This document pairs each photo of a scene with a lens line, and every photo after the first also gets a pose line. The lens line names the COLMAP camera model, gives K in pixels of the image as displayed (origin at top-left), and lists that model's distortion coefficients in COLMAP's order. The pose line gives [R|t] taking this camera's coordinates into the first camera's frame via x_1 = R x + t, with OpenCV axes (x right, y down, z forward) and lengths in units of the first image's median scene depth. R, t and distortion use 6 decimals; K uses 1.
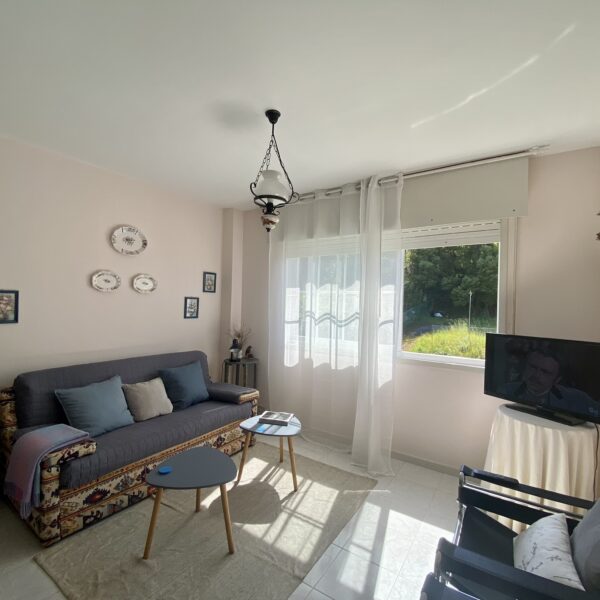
lens RADIAL K [[324.3, 0, 300.3], [0, 324.3, 301.4], [0, 0, 1]] dist [0.009083, -0.015862]
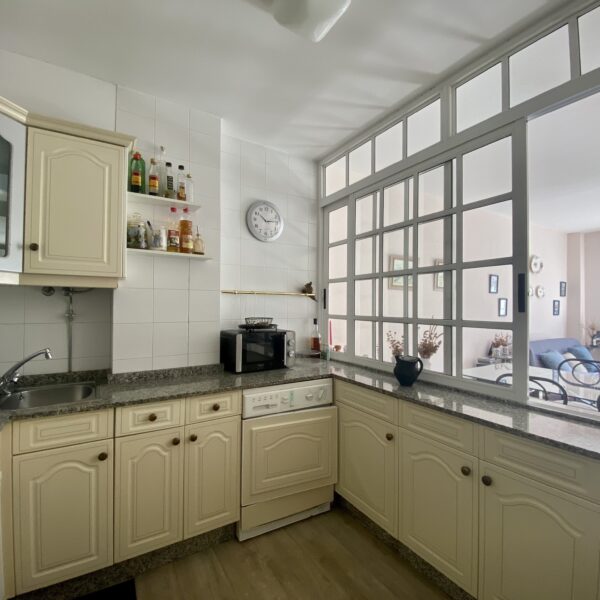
lens RADIAL K [[324.3, 0, 299.9], [0, 324.3, 299.3], [0, 0, 1]] dist [0.009083, -0.015862]
pose [[0.912241, -0.025293, -0.408872, -1.212607], [0.017868, 0.999599, -0.021971, -0.009847], [0.409263, 0.012737, 0.912327, -1.157110]]
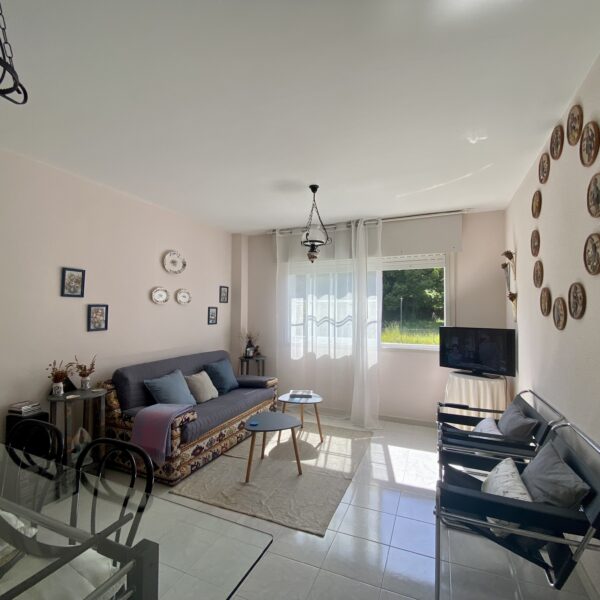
lens RADIAL K [[324.3, 0, 299.3], [0, 324.3, 300.4], [0, 0, 1]] dist [0.009083, -0.015862]
pose [[0.982361, -0.015456, 0.186354, -0.378613], [0.020076, 0.999535, -0.022929, -0.005810], [-0.185913, 0.026266, 0.982215, -0.404530]]
